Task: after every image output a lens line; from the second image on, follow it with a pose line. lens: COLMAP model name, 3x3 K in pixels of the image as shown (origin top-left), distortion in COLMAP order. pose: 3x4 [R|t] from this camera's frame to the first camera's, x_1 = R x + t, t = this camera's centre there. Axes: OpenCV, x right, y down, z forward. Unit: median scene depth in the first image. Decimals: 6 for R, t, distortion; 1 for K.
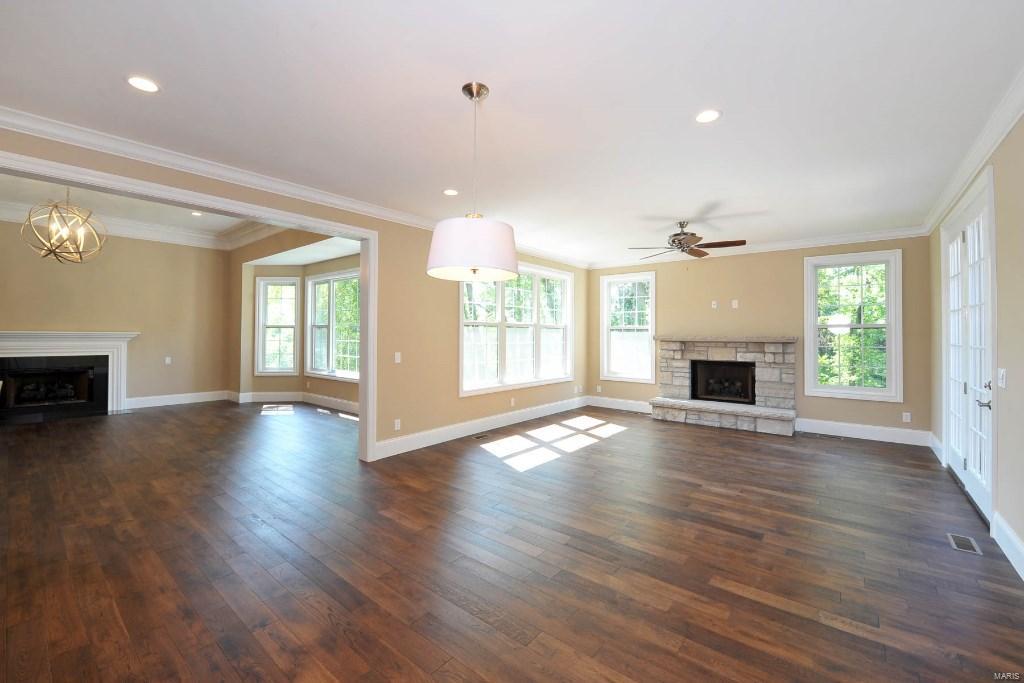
lens RADIAL K [[416.0, 0, 511.2], [0, 416.0, 331.3], [0, 0, 1]] dist [-0.015242, -0.003059]
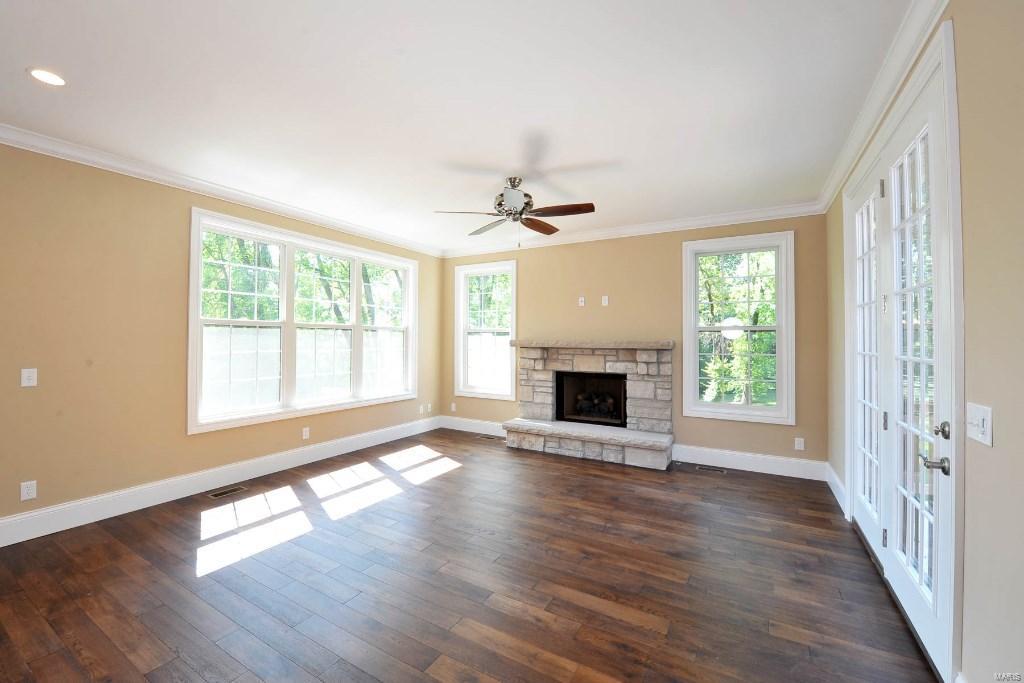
lens RADIAL K [[416.0, 0, 498.5], [0, 416.0, 336.6], [0, 0, 1]] dist [-0.015242, -0.003059]
pose [[0.989367, 0.001177, 0.145436, 0.229250], [-0.001184, 0.999999, -0.000035, 0.003548], [-0.145436, -0.000138, 0.989368, 0.246711]]
